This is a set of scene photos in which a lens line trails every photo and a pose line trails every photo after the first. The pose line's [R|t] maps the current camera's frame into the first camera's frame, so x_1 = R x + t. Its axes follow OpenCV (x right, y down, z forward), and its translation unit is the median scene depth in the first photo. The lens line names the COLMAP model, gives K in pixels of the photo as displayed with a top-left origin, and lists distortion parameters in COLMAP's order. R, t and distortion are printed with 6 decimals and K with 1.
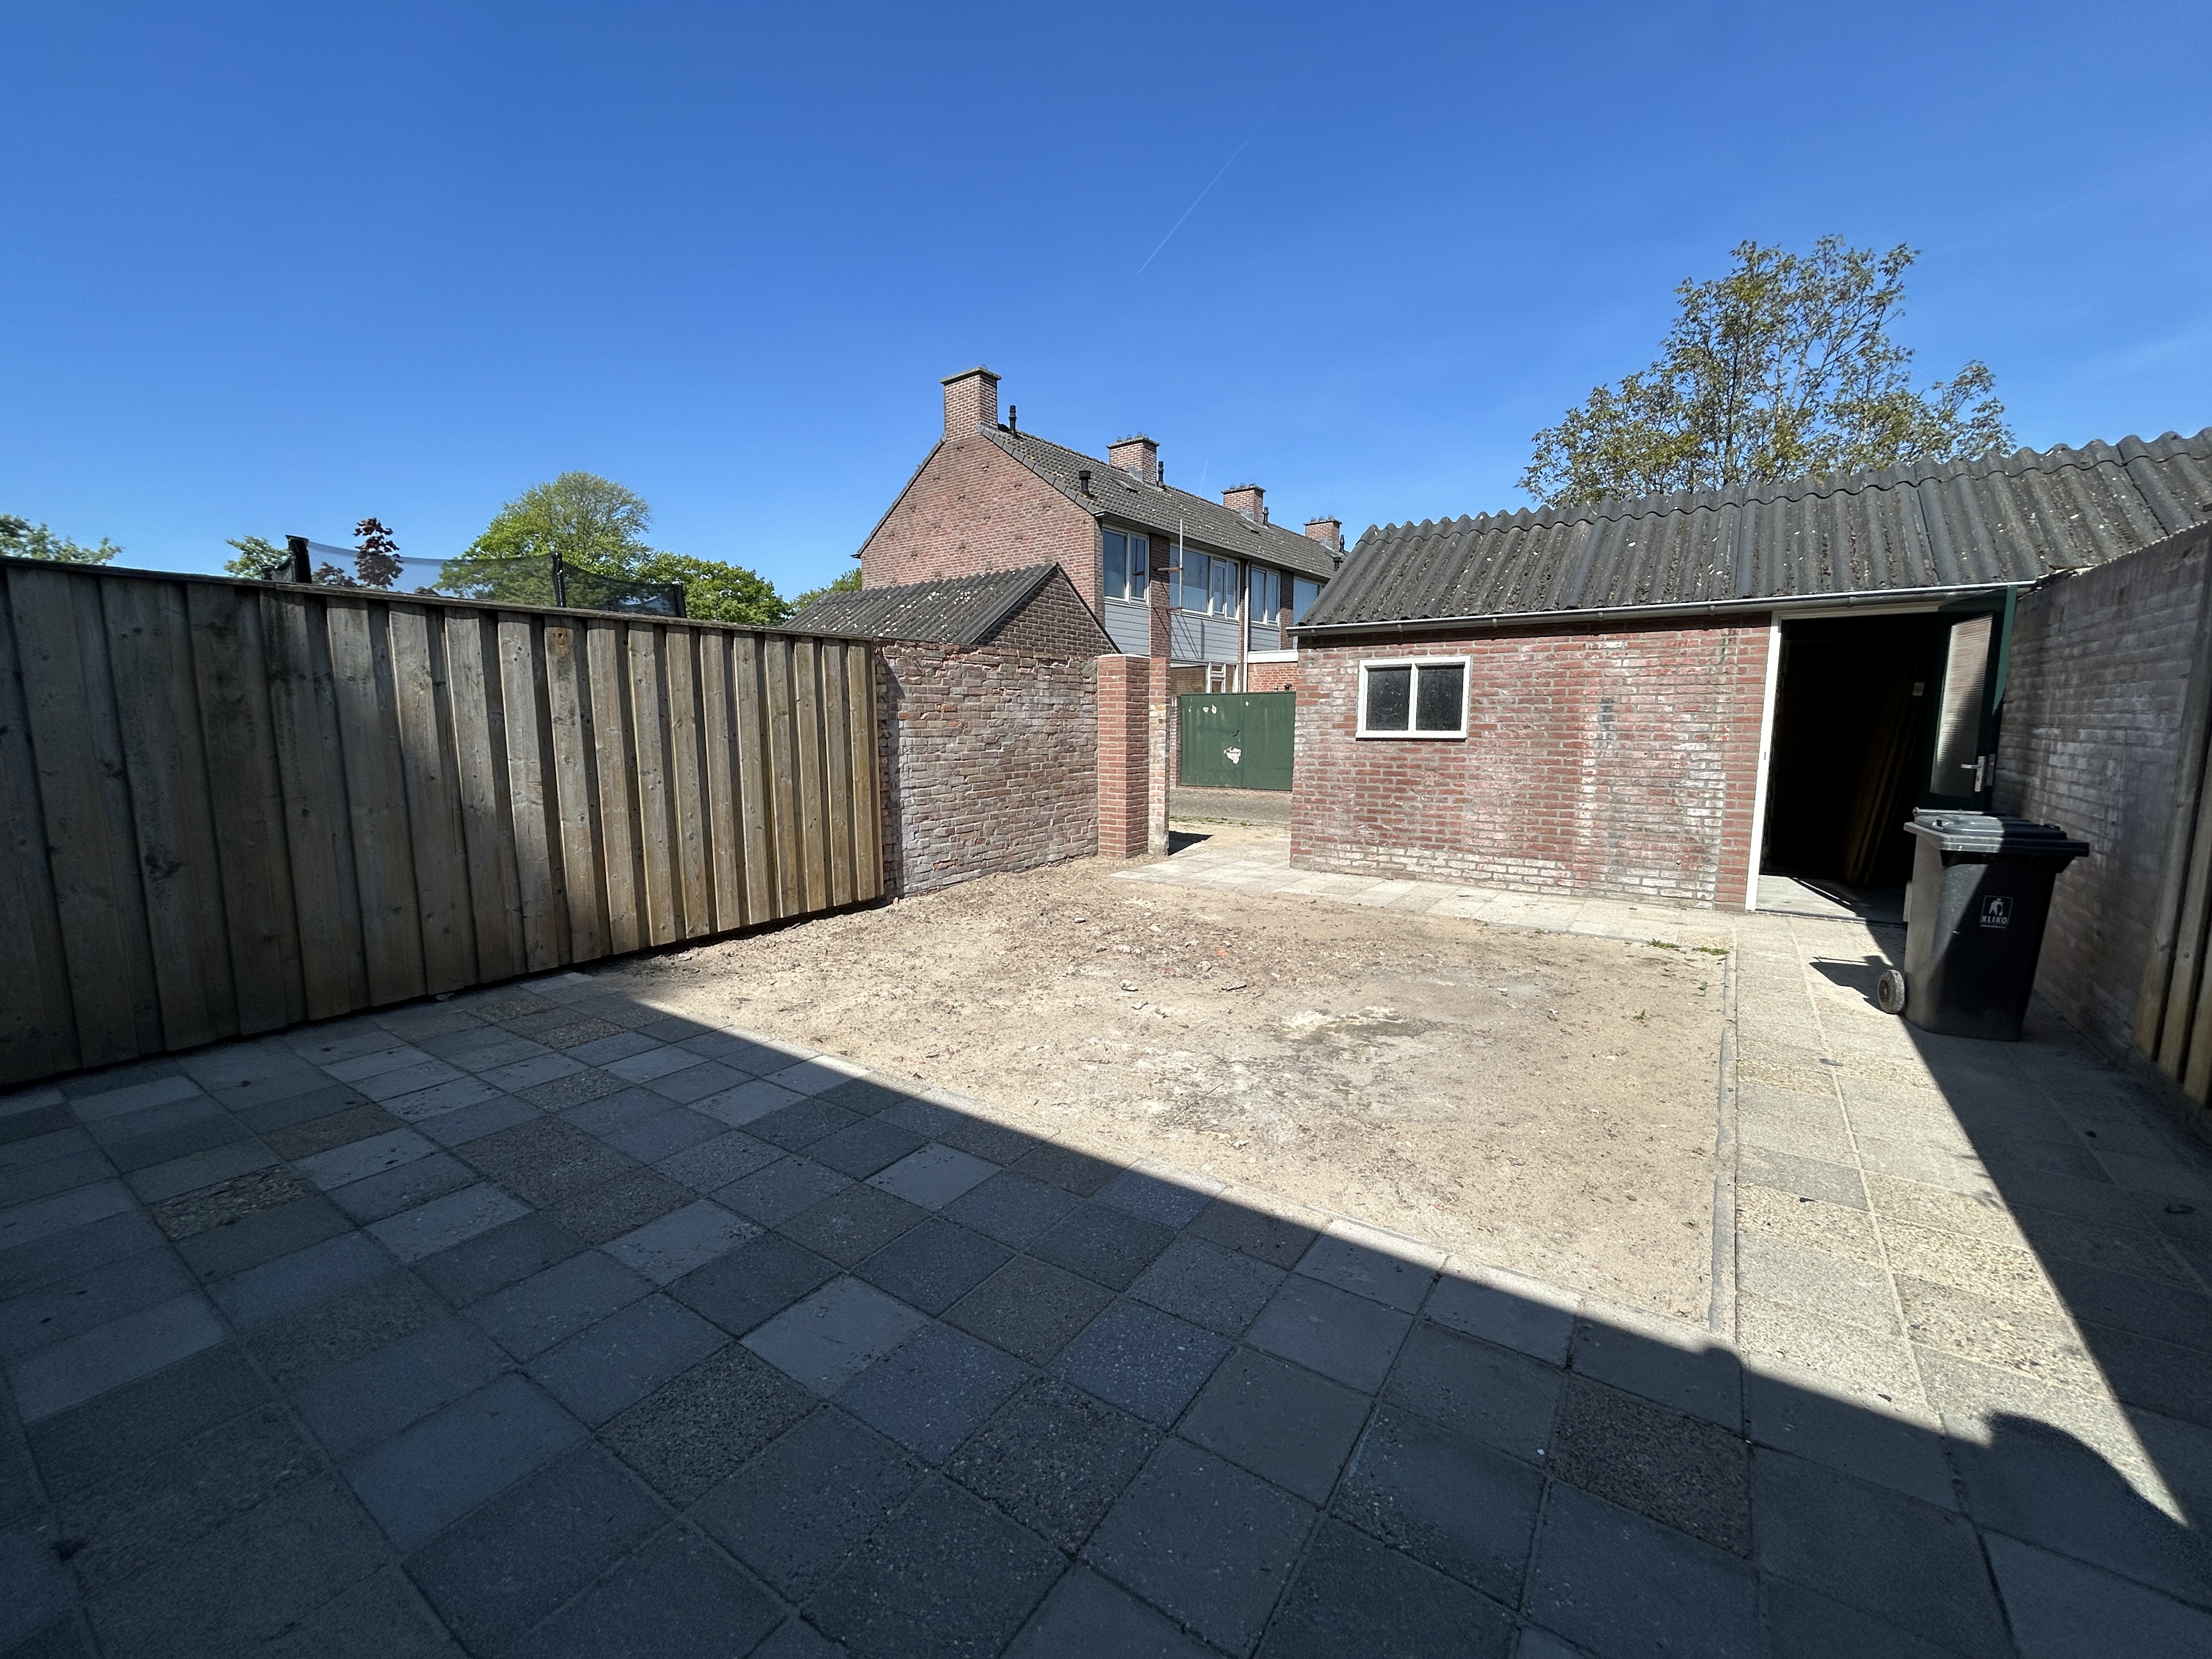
lens RADIAL K [[895.7, 0, 1100.6], [0, 895.7, 834.5], [0, 0, 1]] dist [-0.001543, -0.000538]
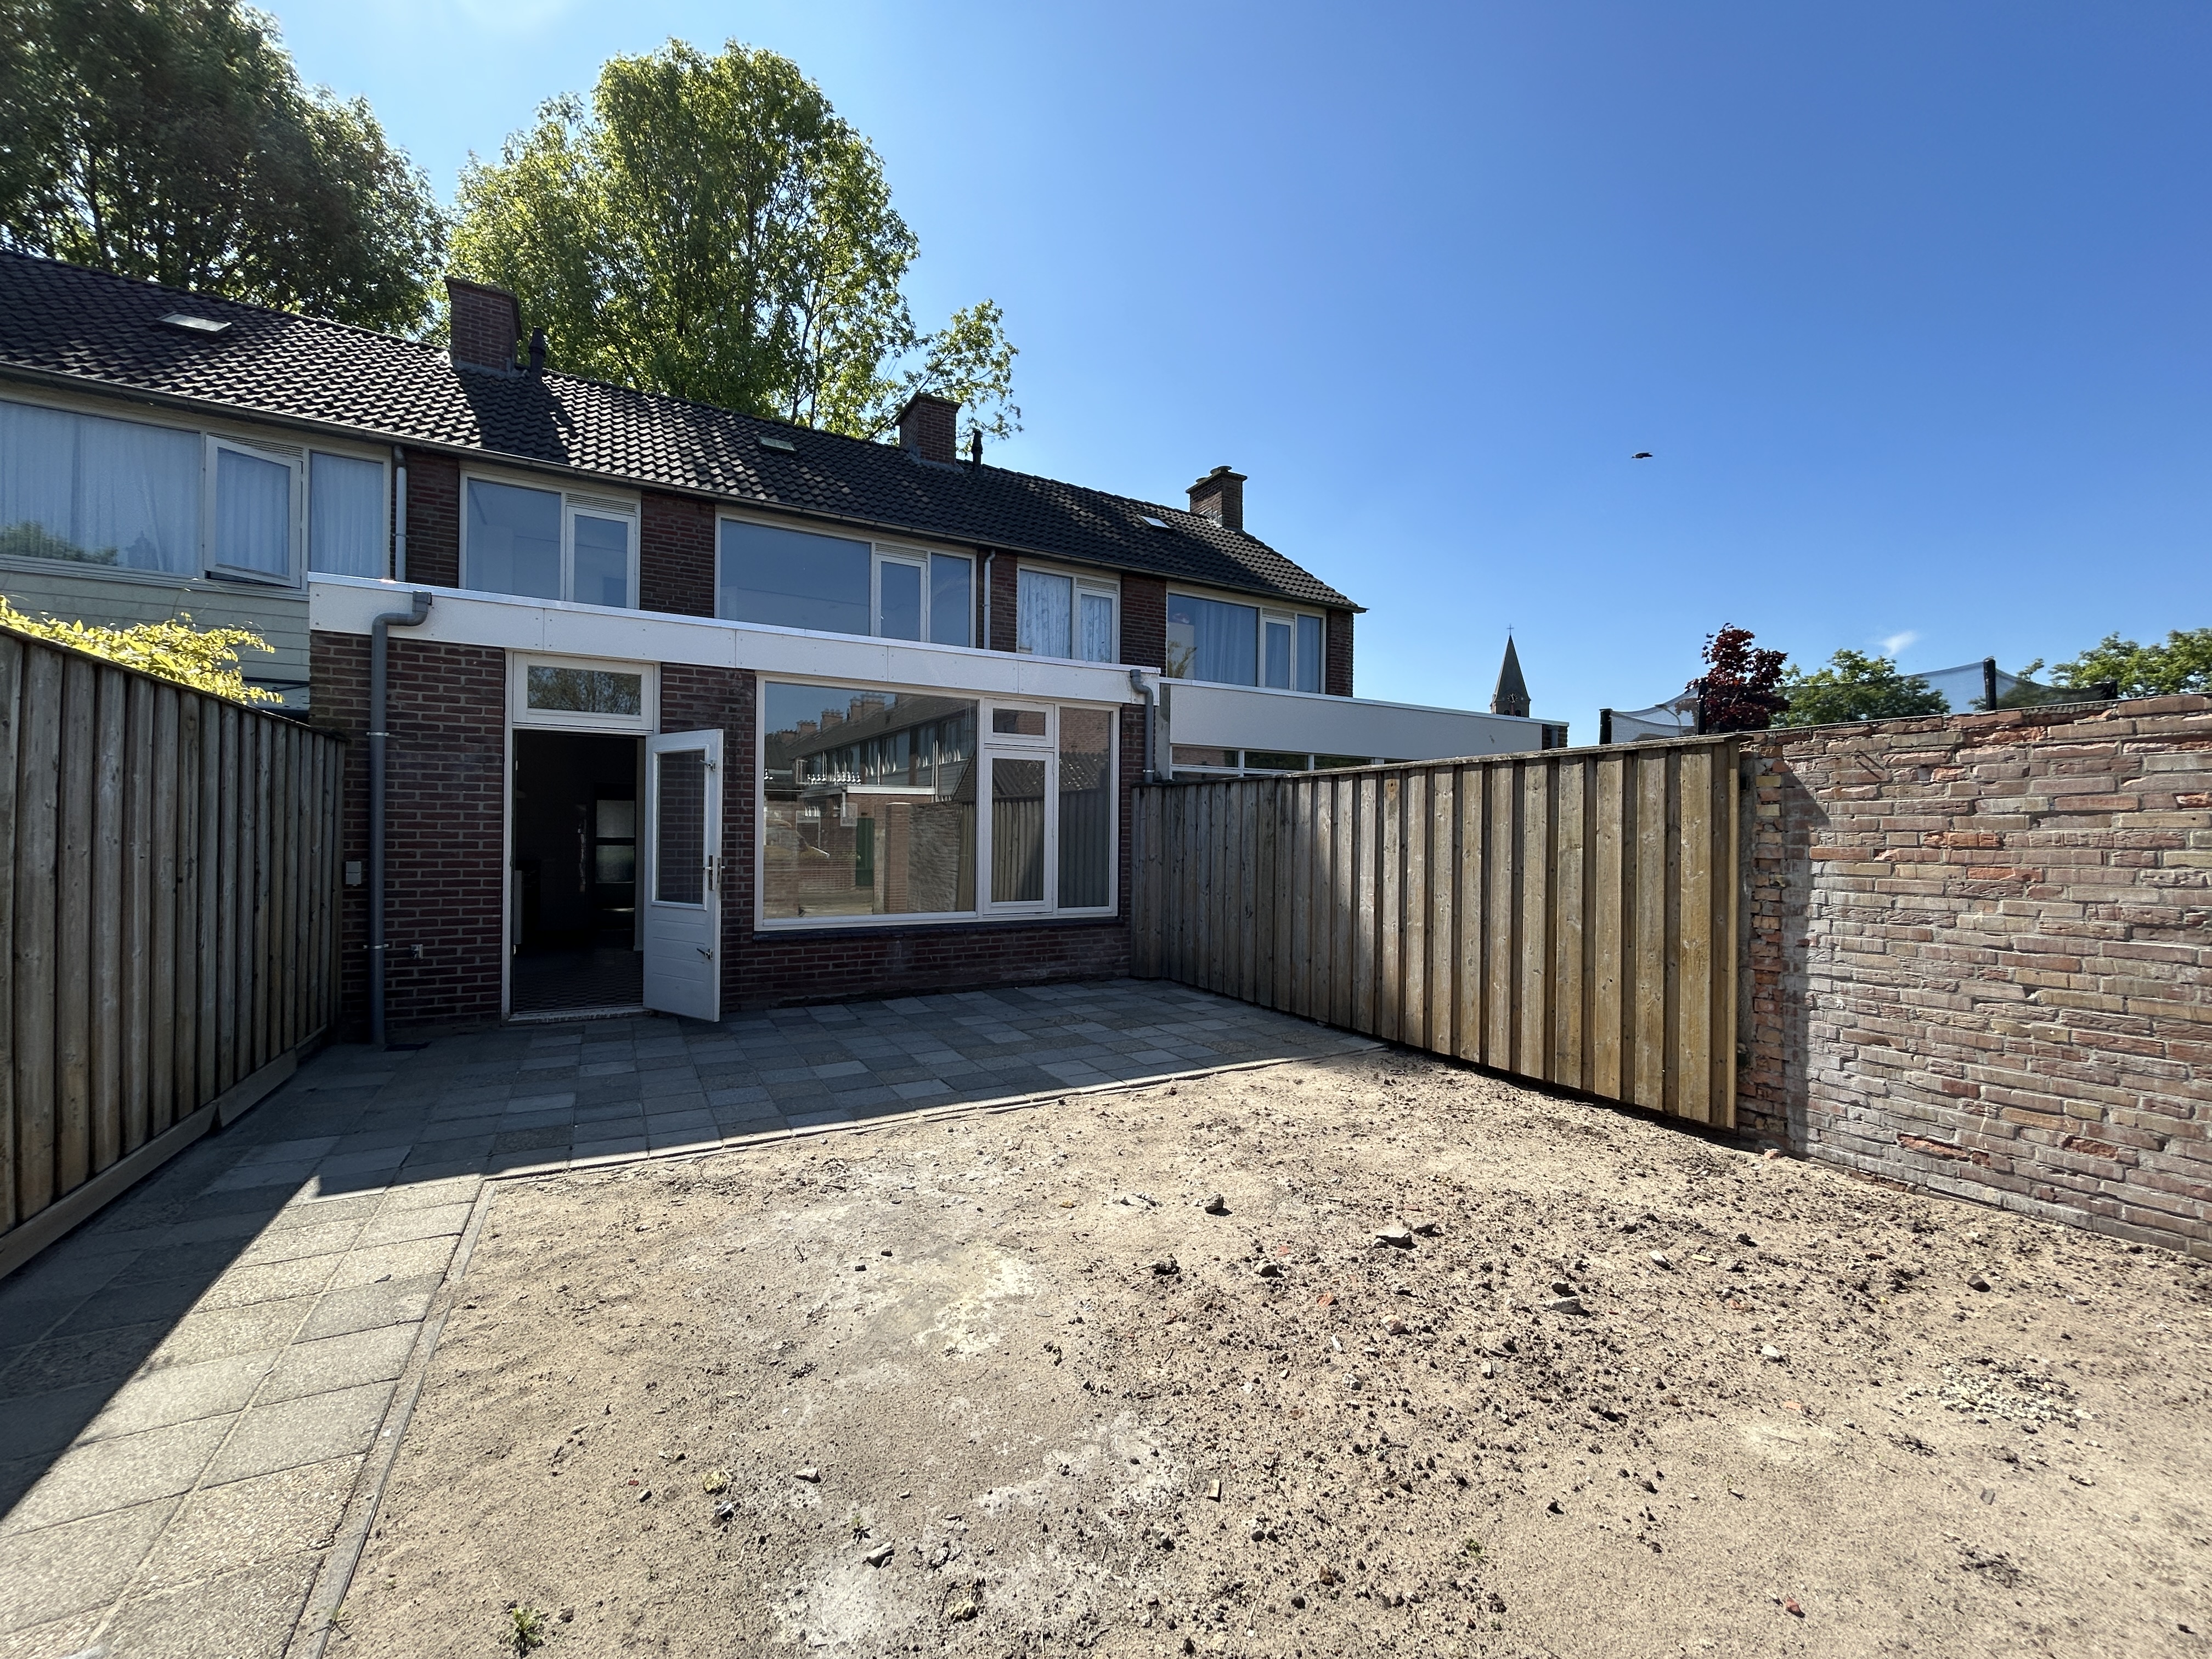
lens RADIAL K [[895.7, 0, 1101.3], [0, 895.7, 830.0], [0, 0, 1]] dist [-0.001543, -0.000538]
pose [[-0.455524, -0.005771, -0.890205, 0.687363], [-0.123907, 0.990656, 0.056981, -0.160816], [0.881559, 0.136259, -0.451982, 1.106290]]
